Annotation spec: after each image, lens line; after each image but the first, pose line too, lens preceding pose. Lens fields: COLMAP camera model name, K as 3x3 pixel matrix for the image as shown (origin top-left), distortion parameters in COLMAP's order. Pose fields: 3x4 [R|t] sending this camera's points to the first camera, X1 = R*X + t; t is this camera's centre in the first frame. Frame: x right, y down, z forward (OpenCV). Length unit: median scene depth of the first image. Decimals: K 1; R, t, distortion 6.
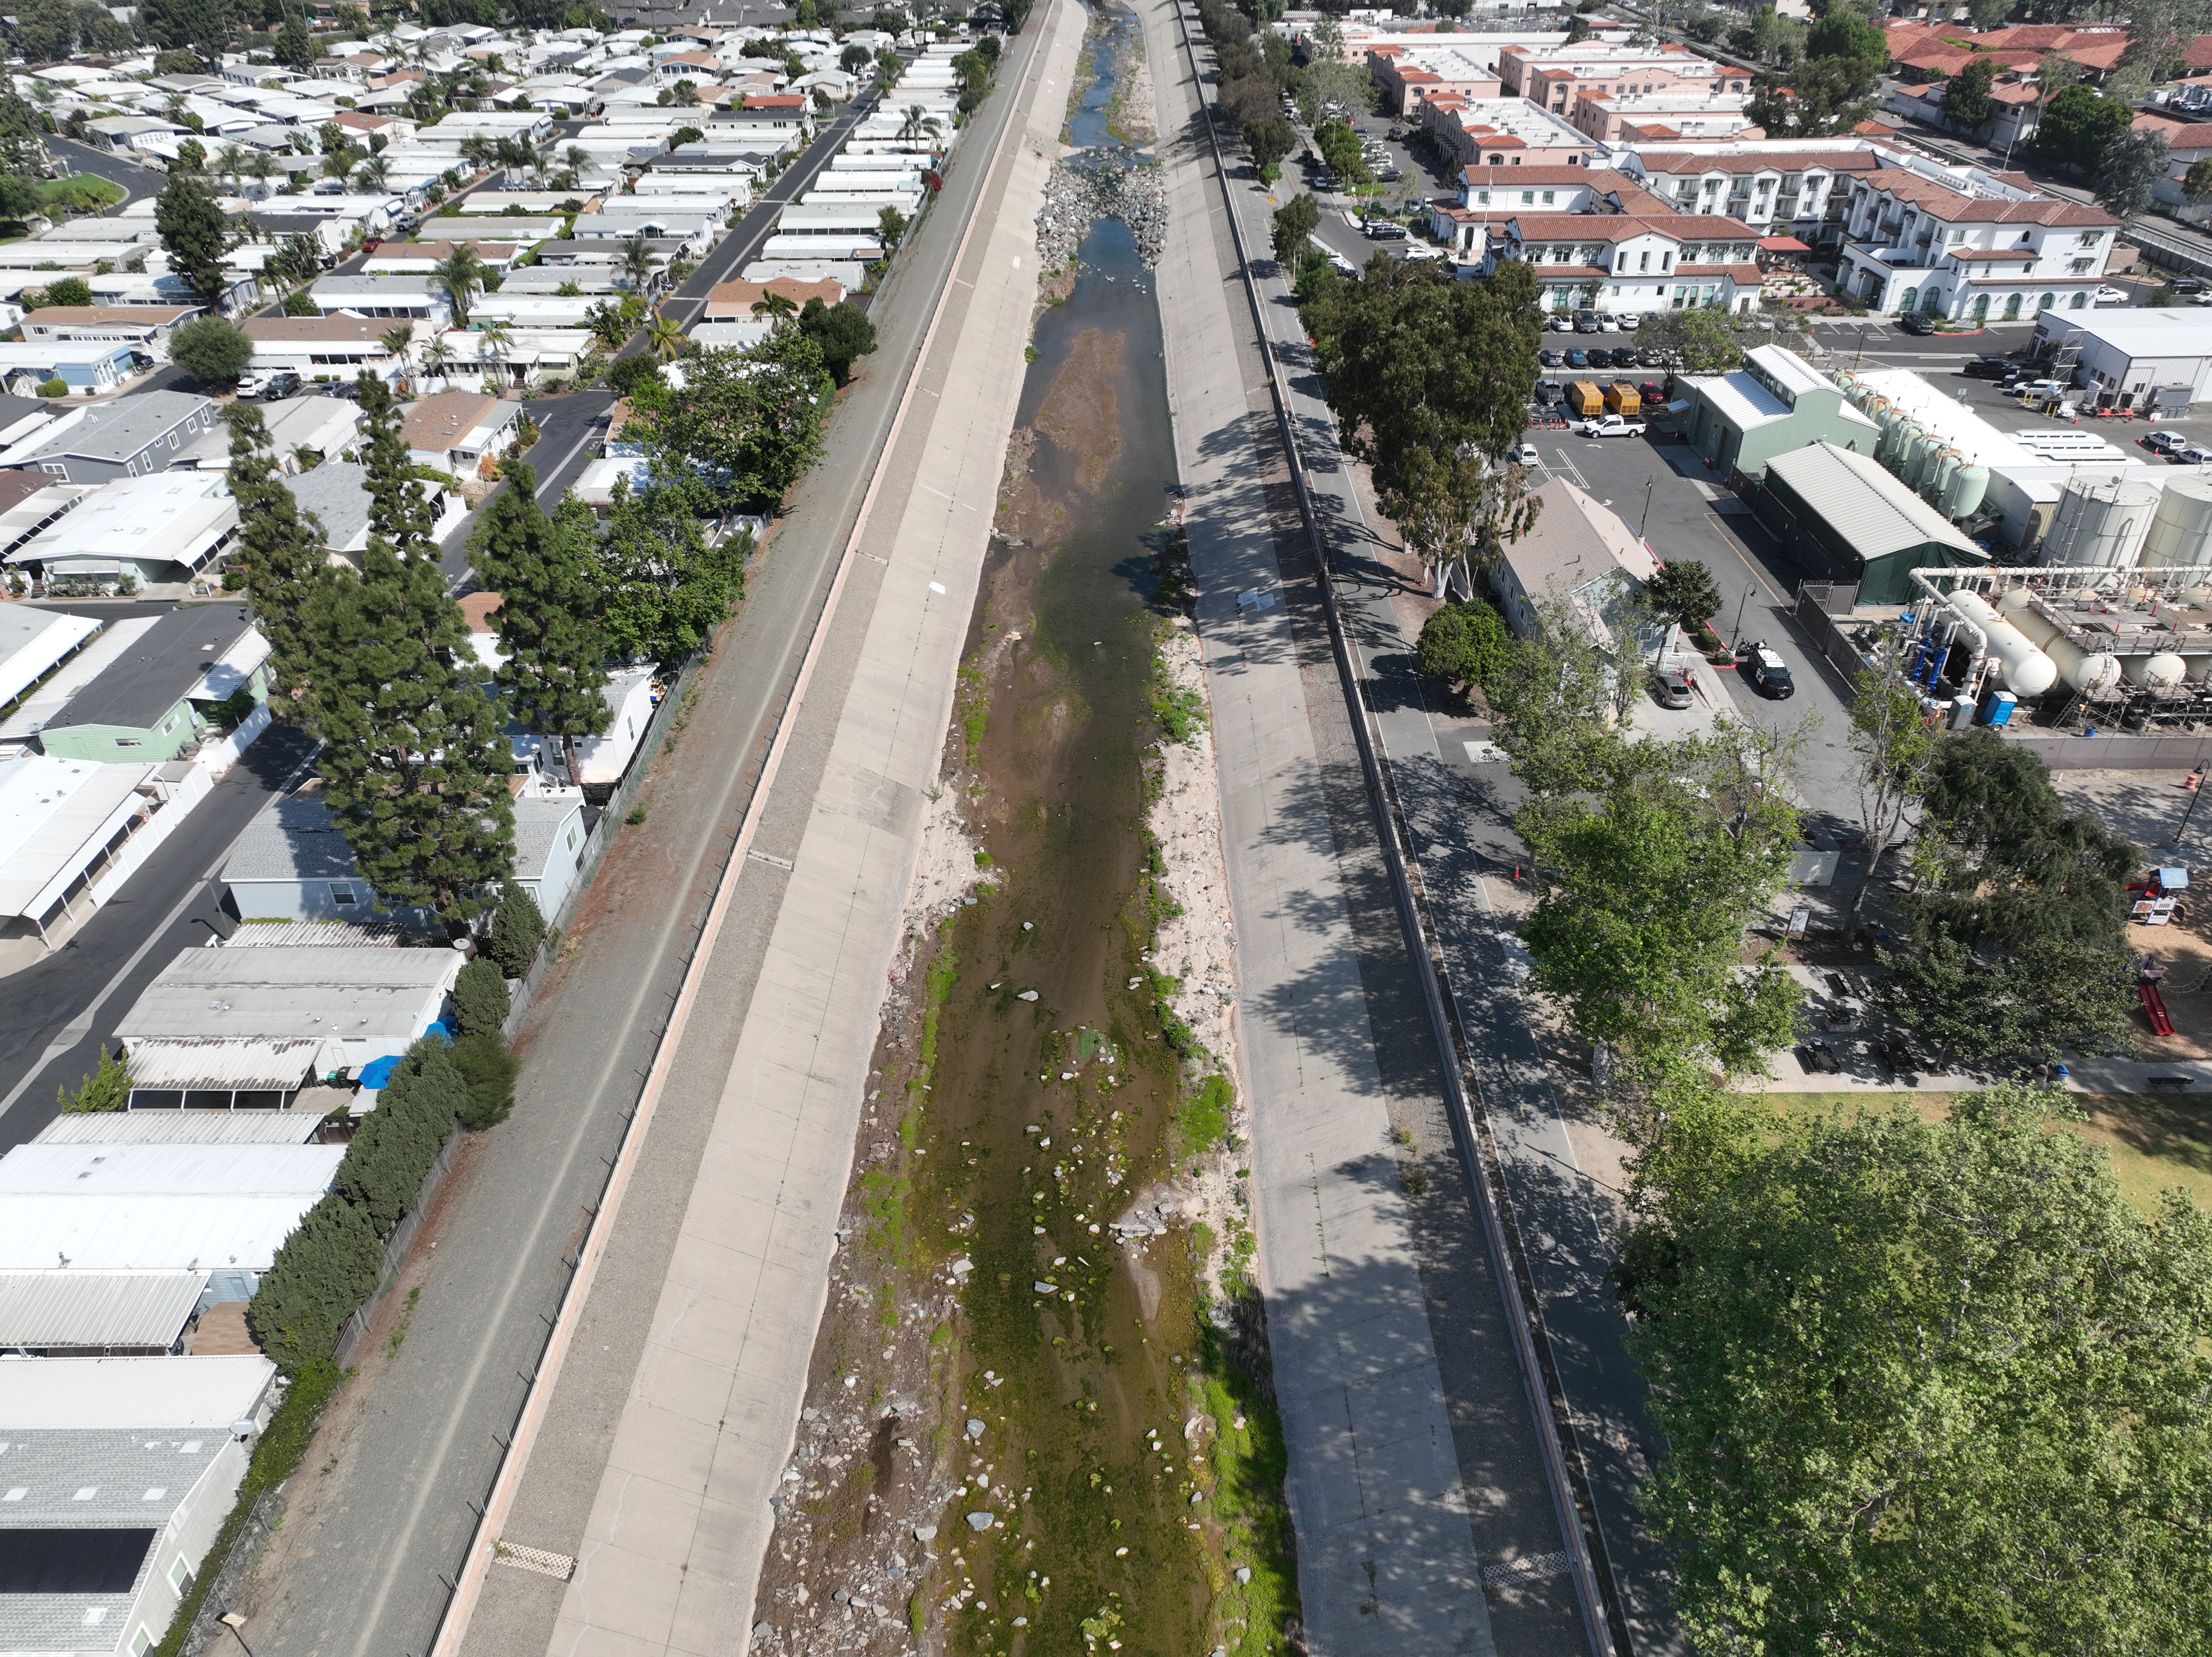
lens RADIAL K [[1547.1, 0, 1103.3], [0, 1547.1, 830.9], [0, 0, 1]] dist [0.007908, 0.012630]
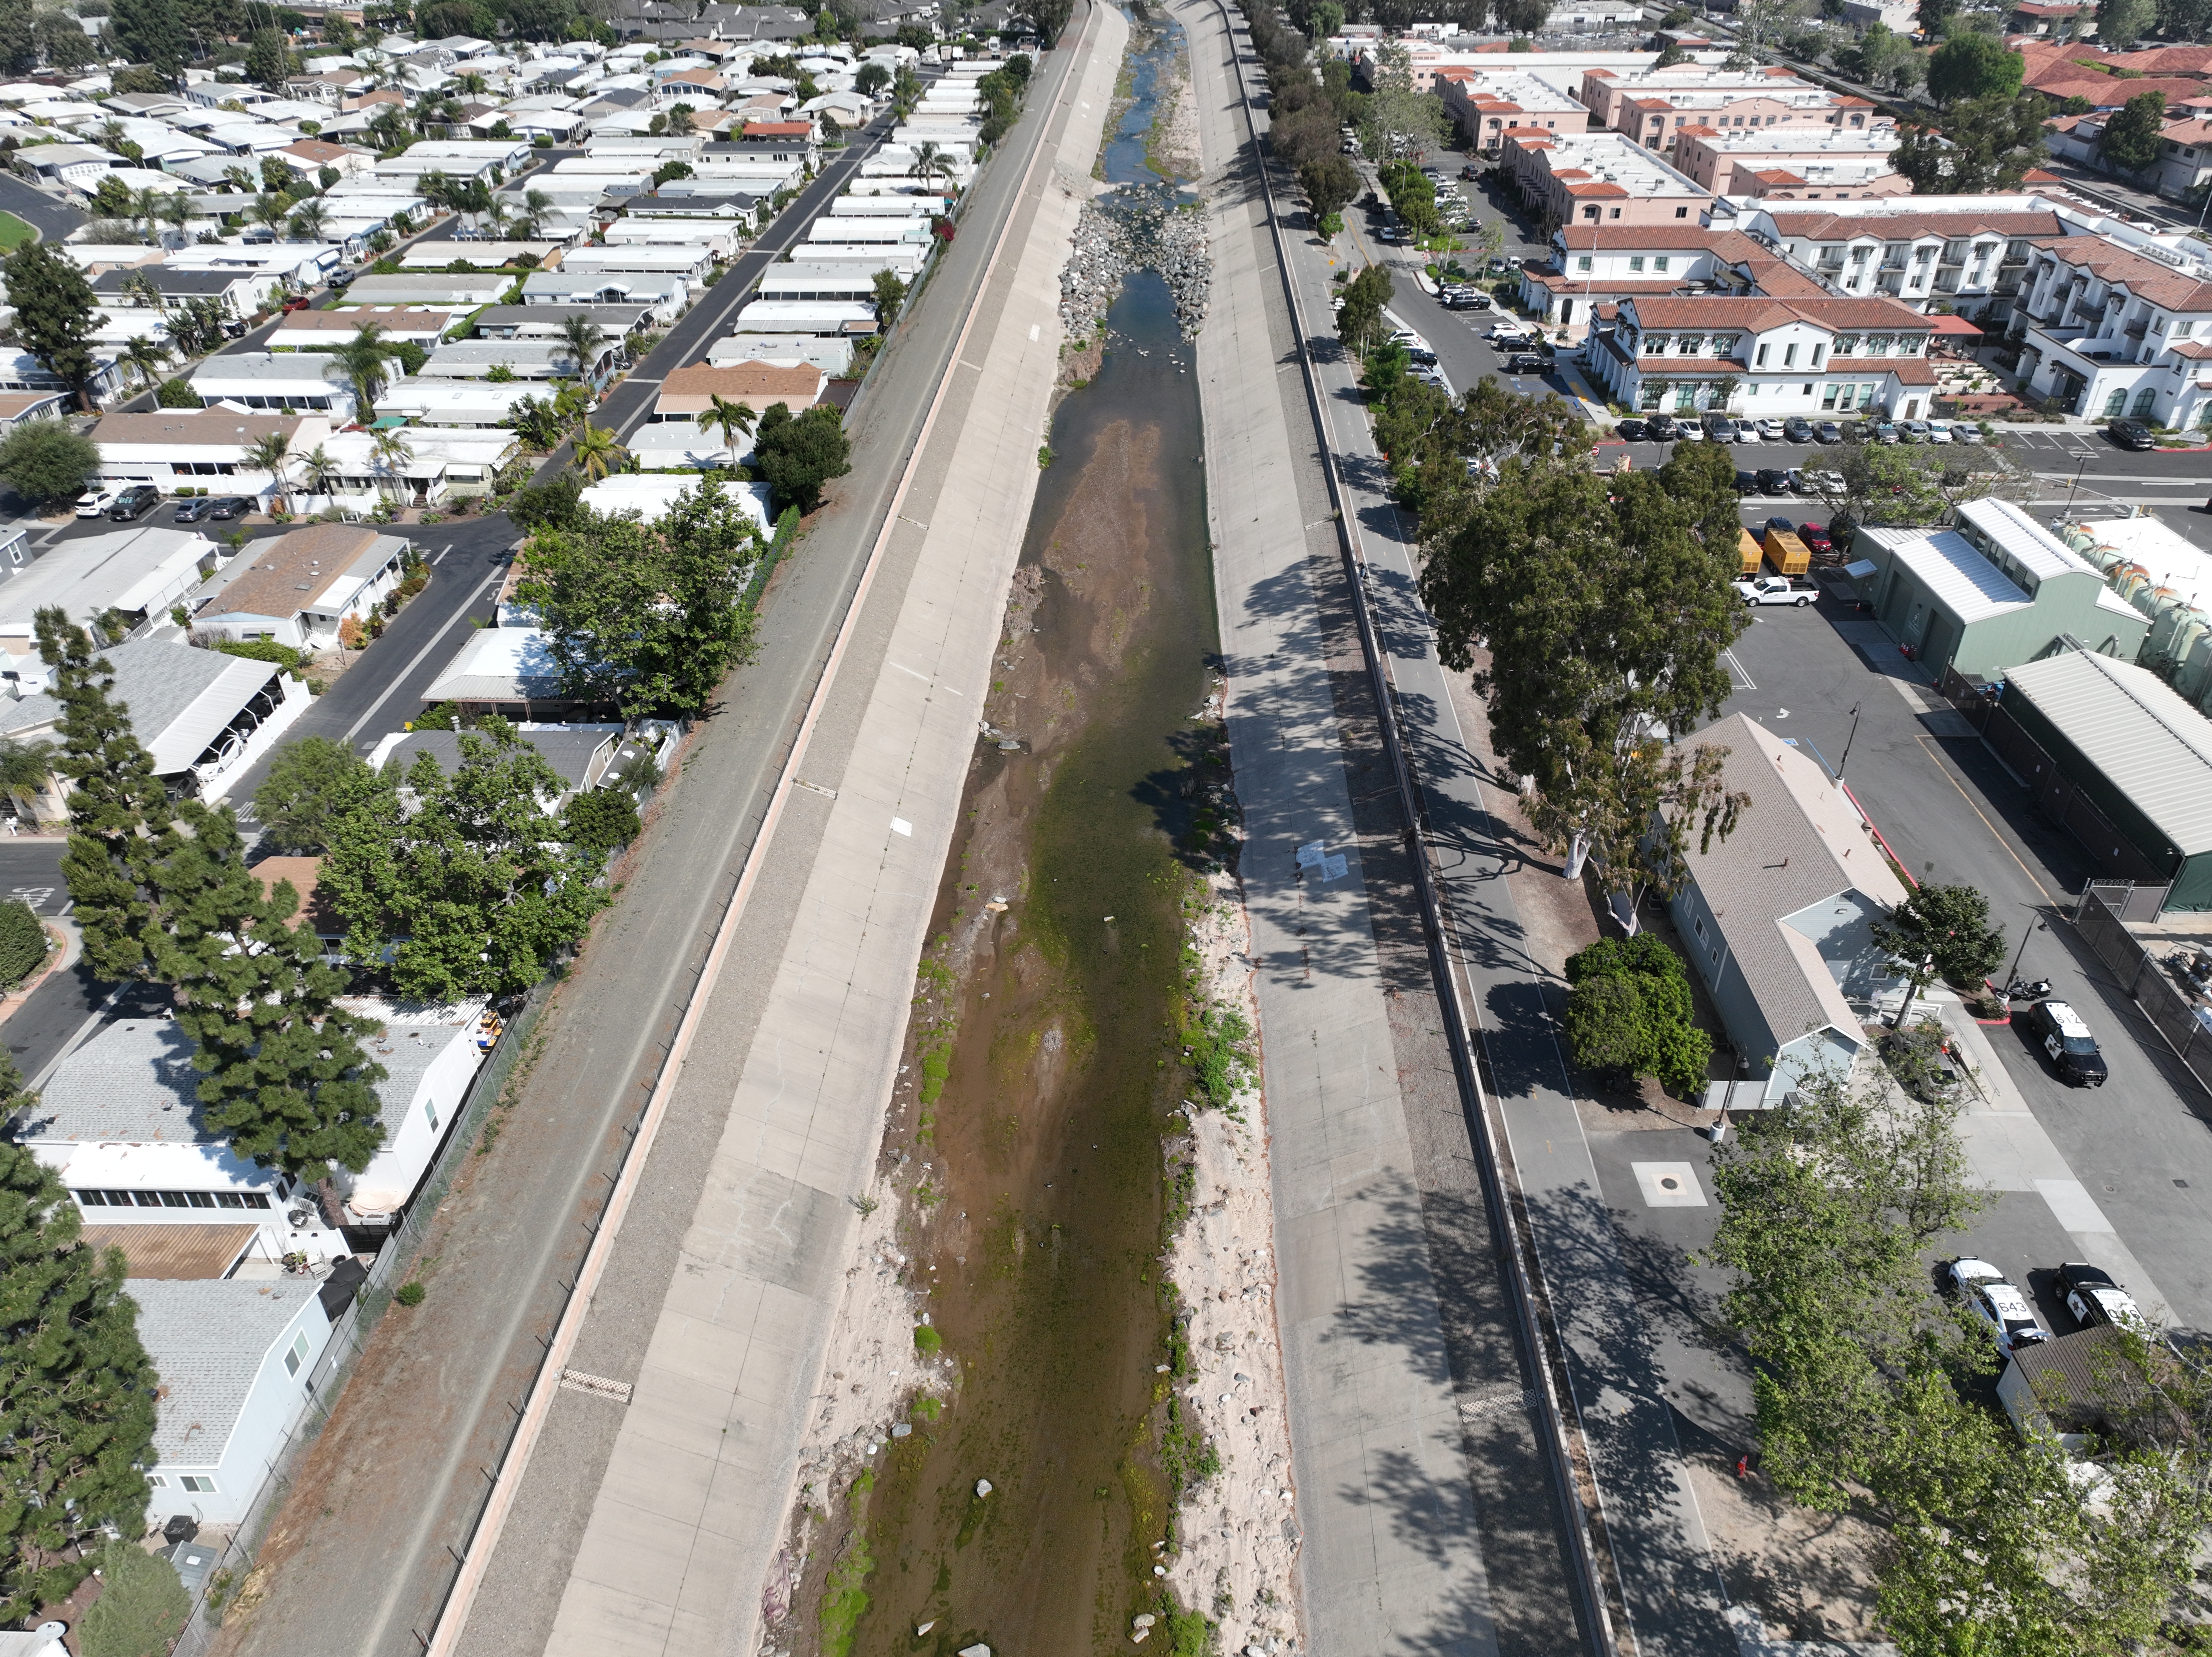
lens RADIAL K [[1547.1, 0, 1104.6], [0, 1547.1, 831.2], [0, 0, 1]] dist [0.007908, 0.012630]
pose [[0.999657, 0.015178, -0.021333, 0.006784], [-0.015151, 0.999884, 0.001439, -0.117362], [0.021352, -0.001115, 0.999771, 0.179535]]
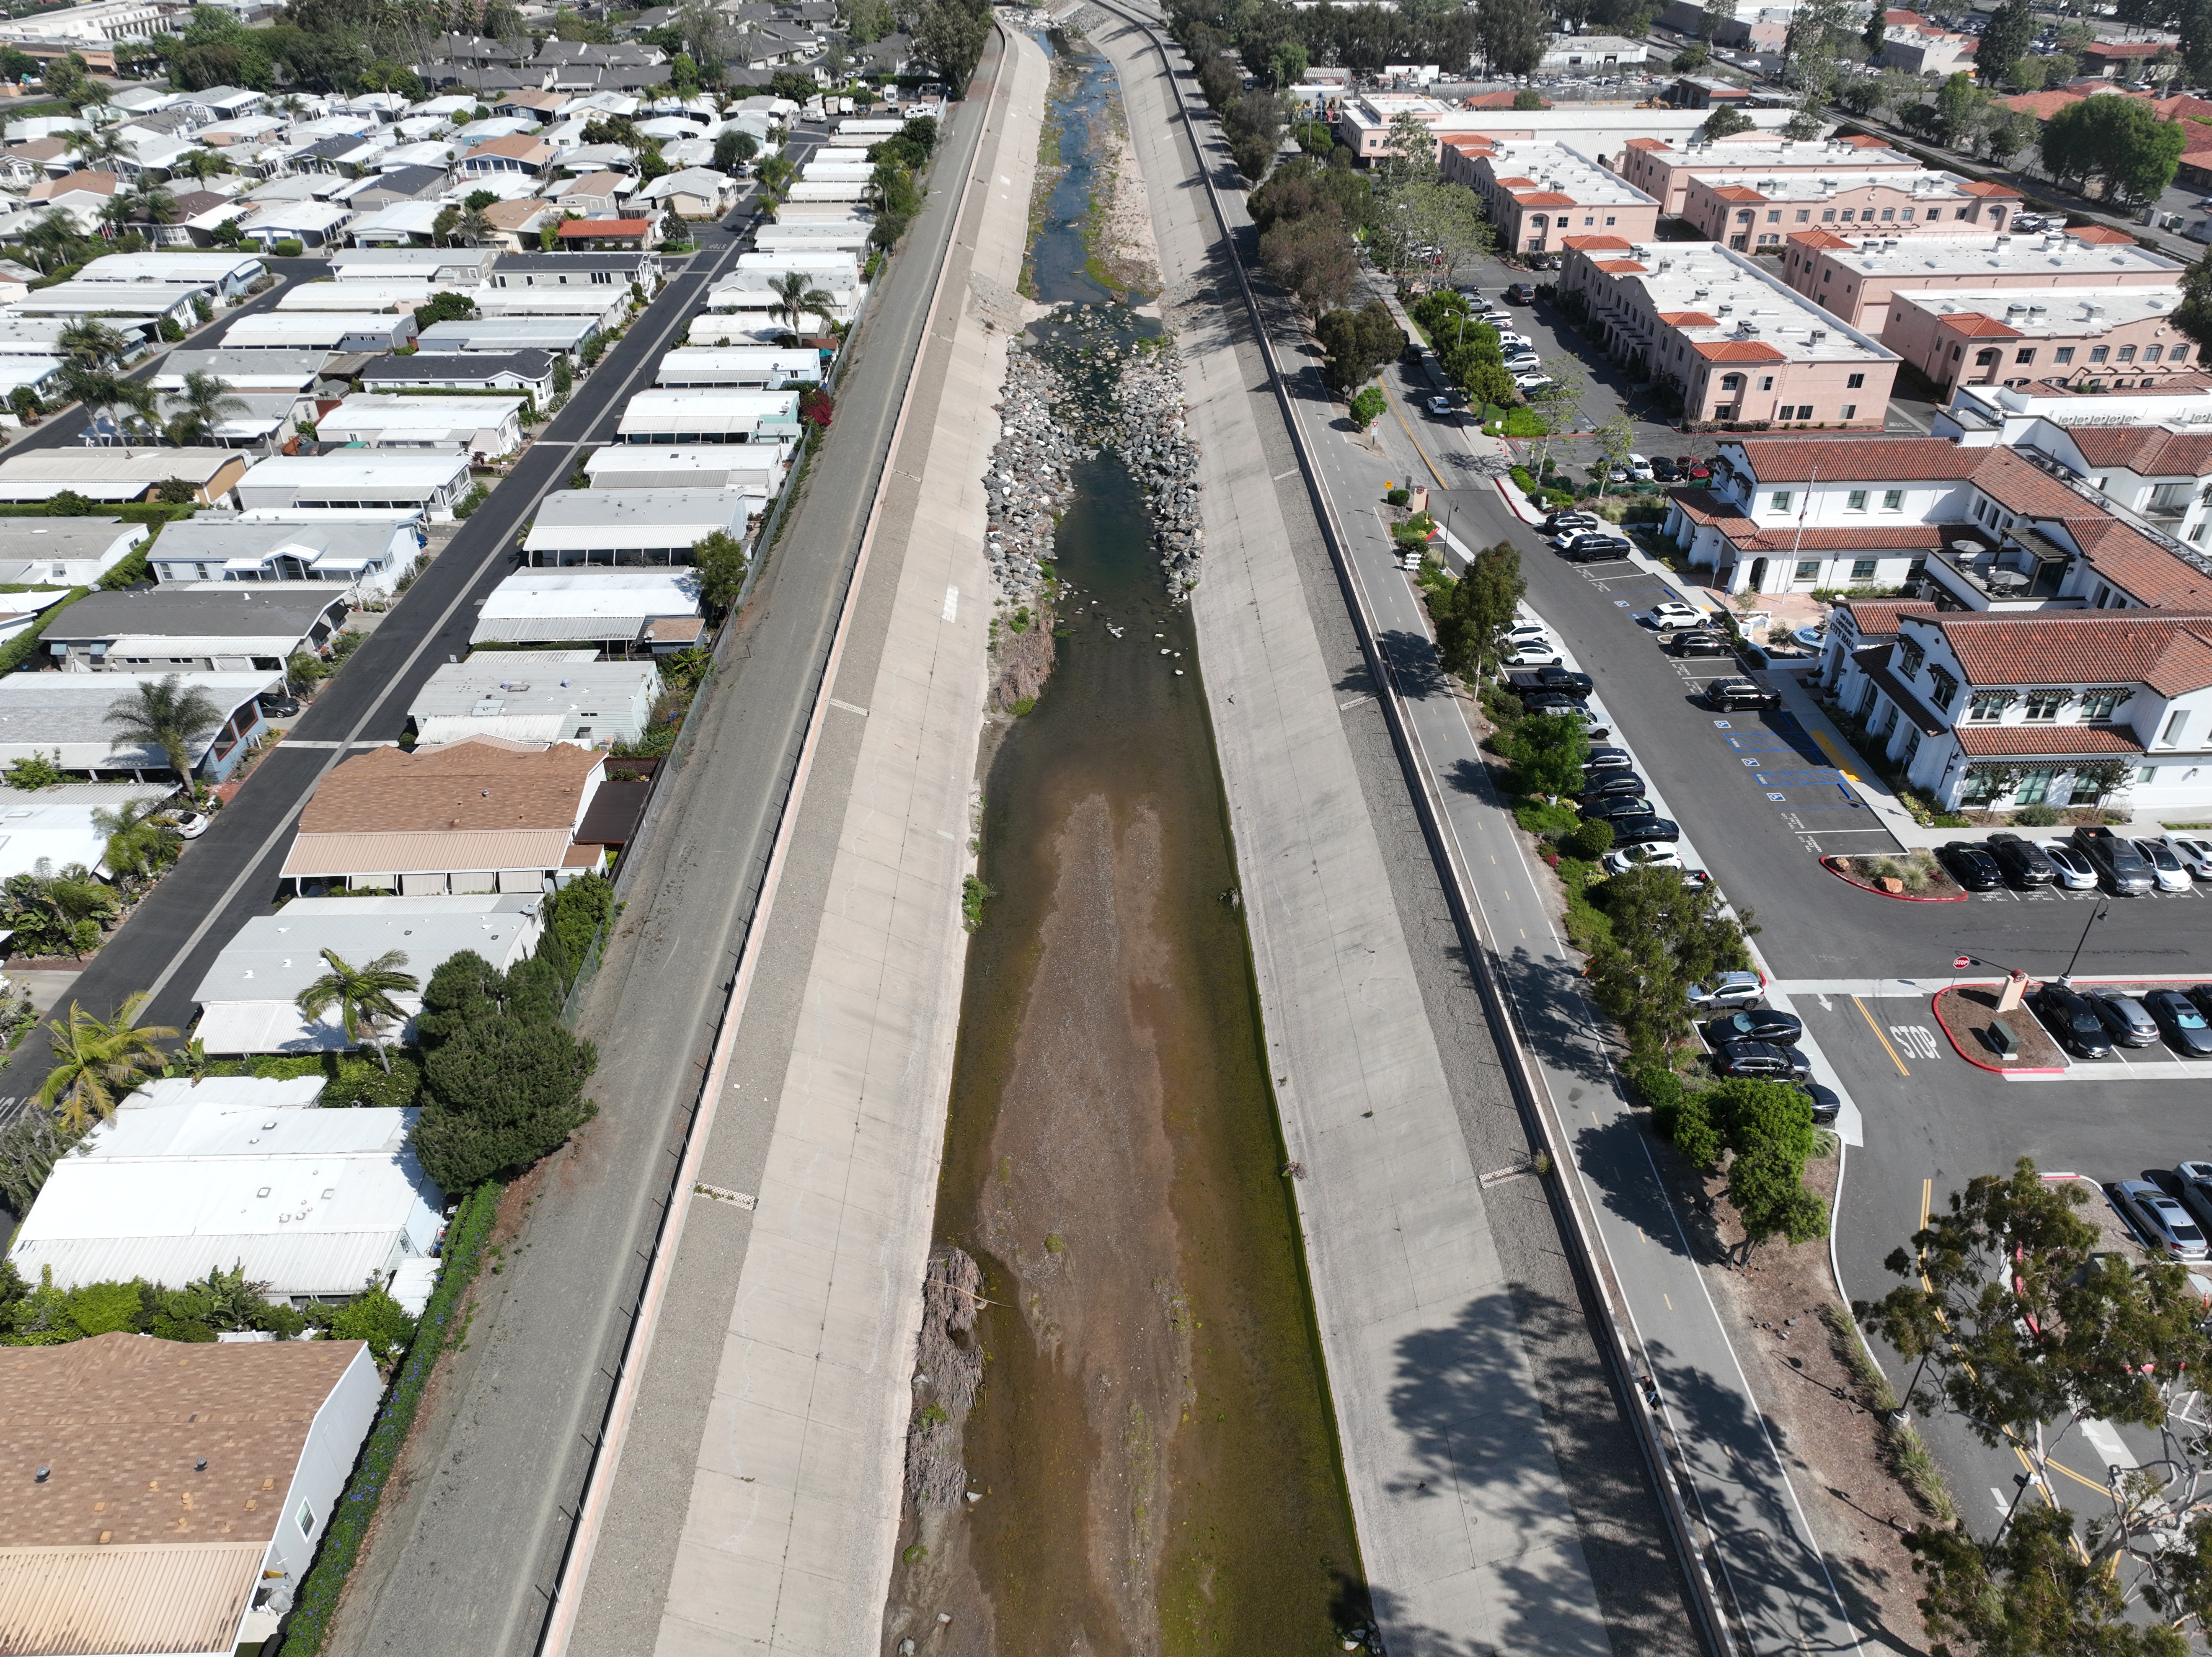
lens RADIAL K [[1547.1, 0, 1104.8], [0, 1547.1, 832.0], [0, 0, 1]] dist [0.007908, 0.012630]
pose [[0.999585, -0.011909, 0.026233, -0.019705], [0.011884, 0.999929, 0.001084, -0.360555], [-0.026244, -0.000772, 0.999655, 0.548342]]
